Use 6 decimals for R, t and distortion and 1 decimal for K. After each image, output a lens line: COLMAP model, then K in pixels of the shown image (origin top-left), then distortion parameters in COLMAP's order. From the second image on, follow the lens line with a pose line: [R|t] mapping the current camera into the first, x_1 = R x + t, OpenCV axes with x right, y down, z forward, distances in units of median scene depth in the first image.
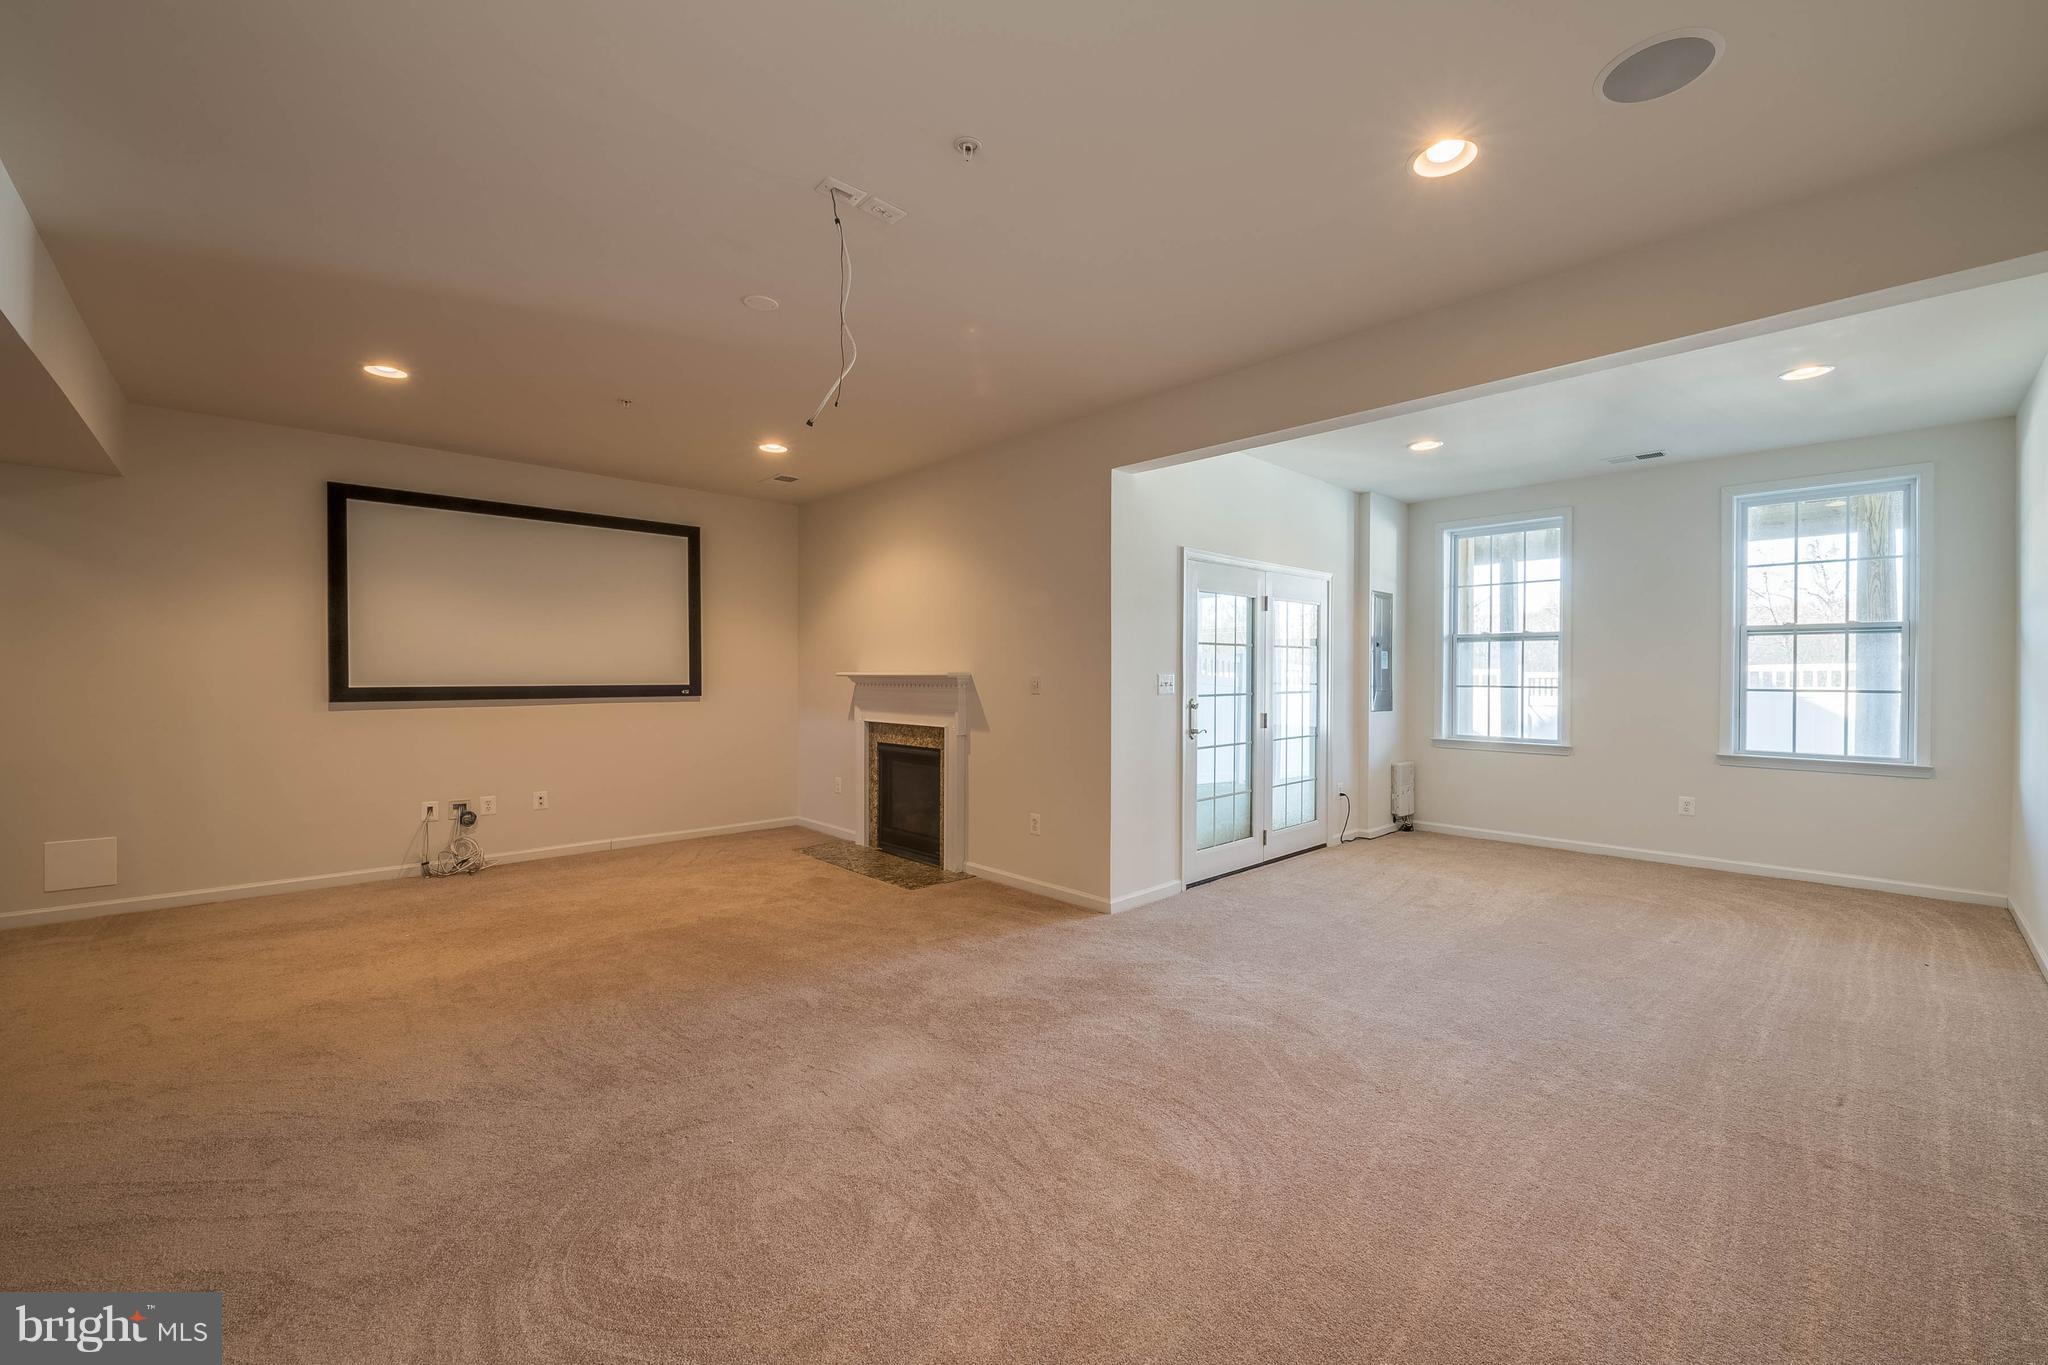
lens RADIAL K [[824.4, 0, 1054.7], [0, 824.4, 680.0], [0, 0, 1]] dist [-0.000369, -0.000028]
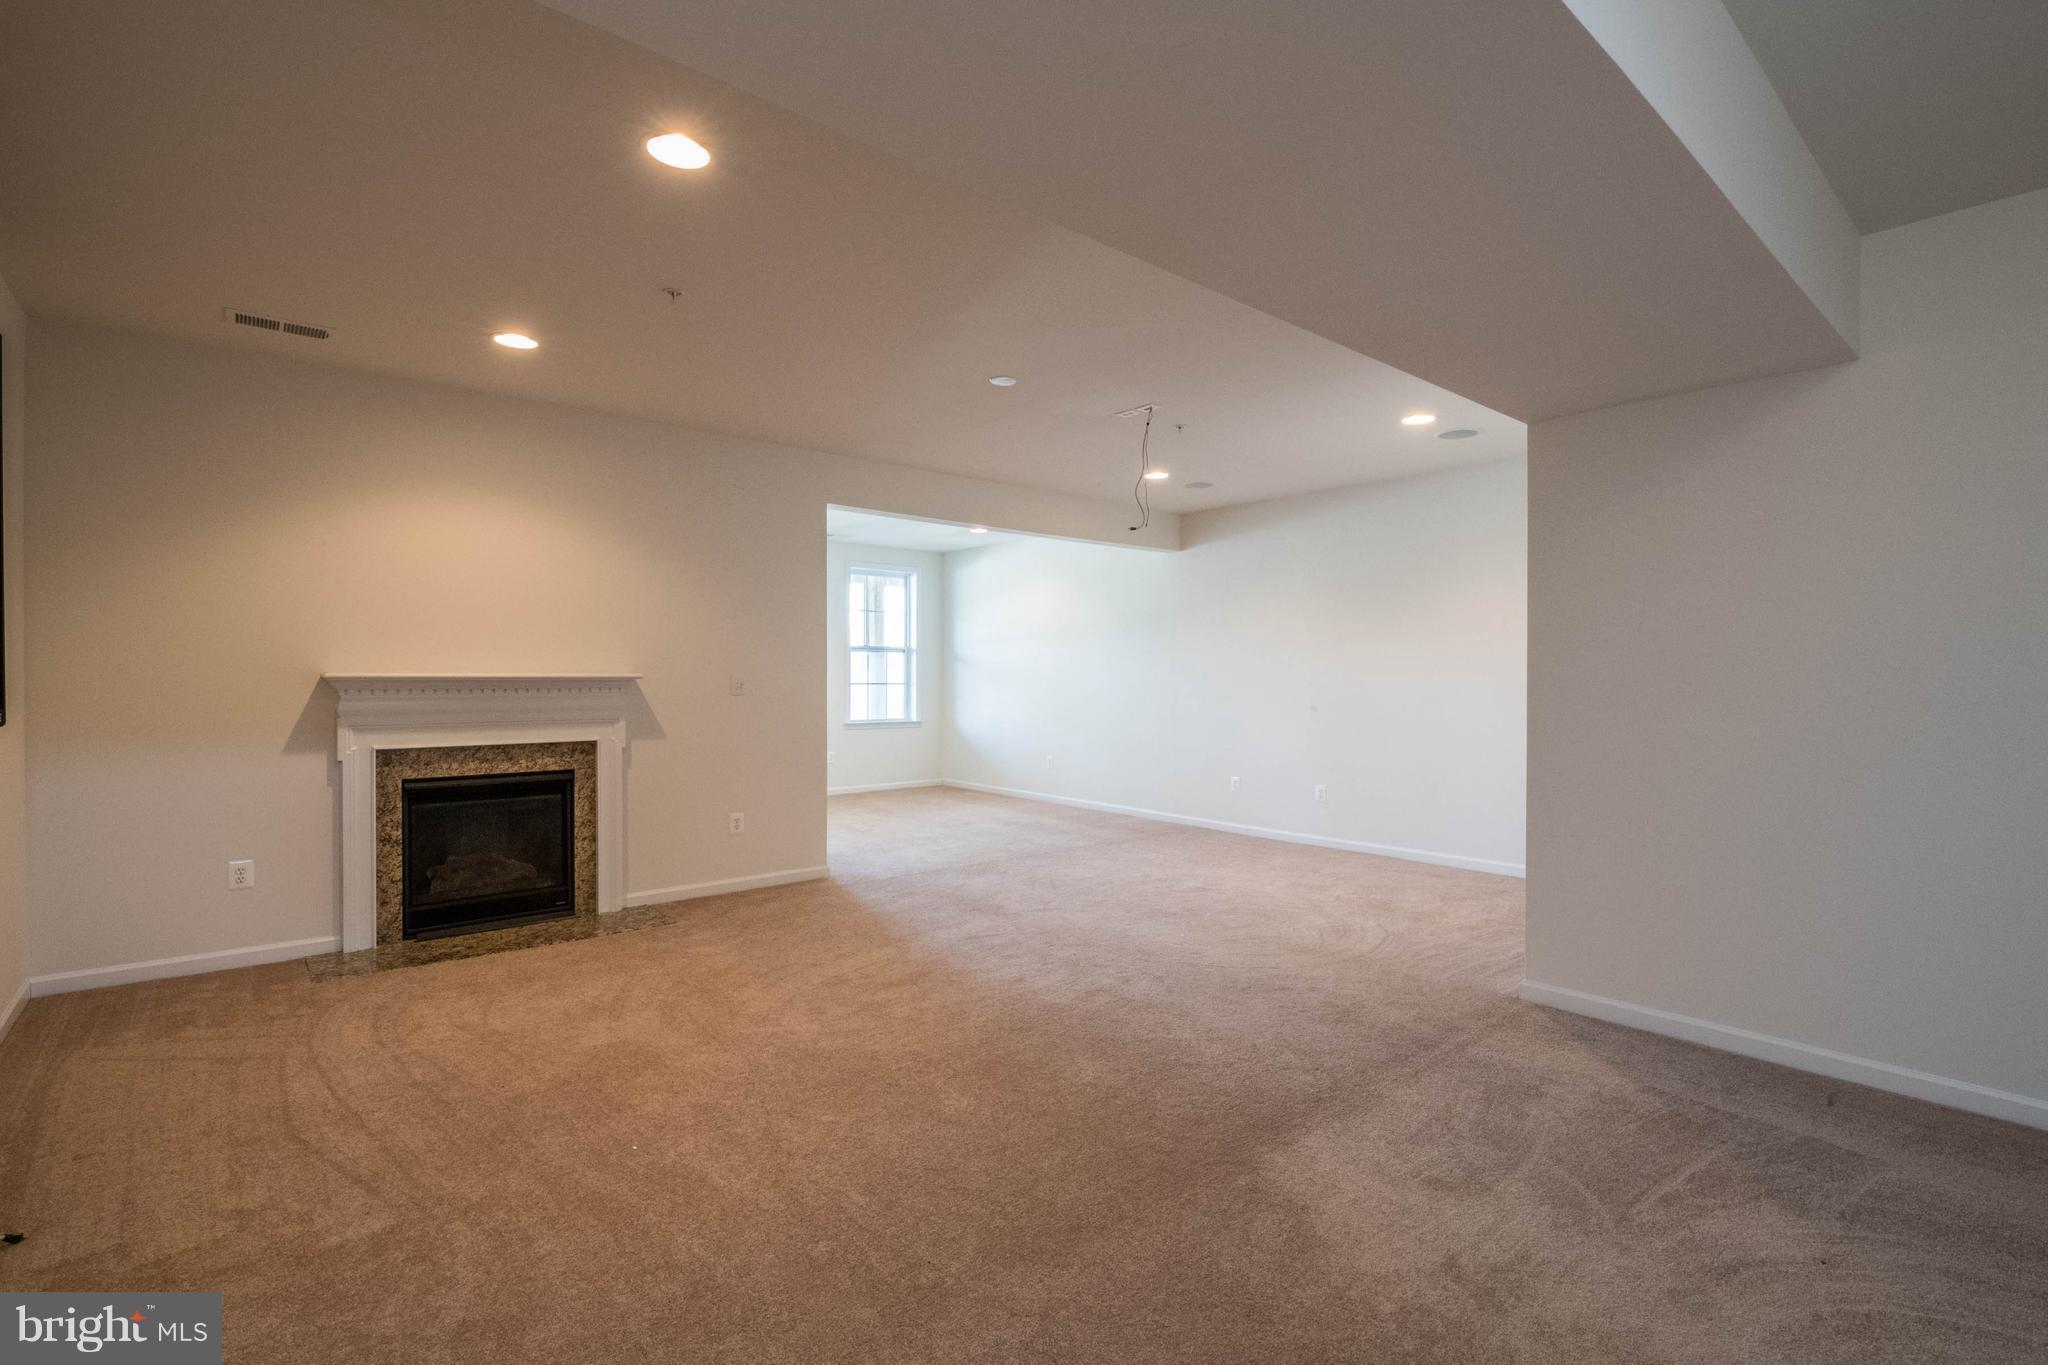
lens RADIAL K [[824.4, 0, 1054.7], [0, 824.4, 680.0], [0, 0, 1]] dist [-0.000369, -0.000028]
pose [[0.117426, -0.007996, 0.993049, -0.844654], [0.010034, 0.999926, 0.006865, -0.002912], [-0.993031, 0.009158, 0.117498, 0.428796]]
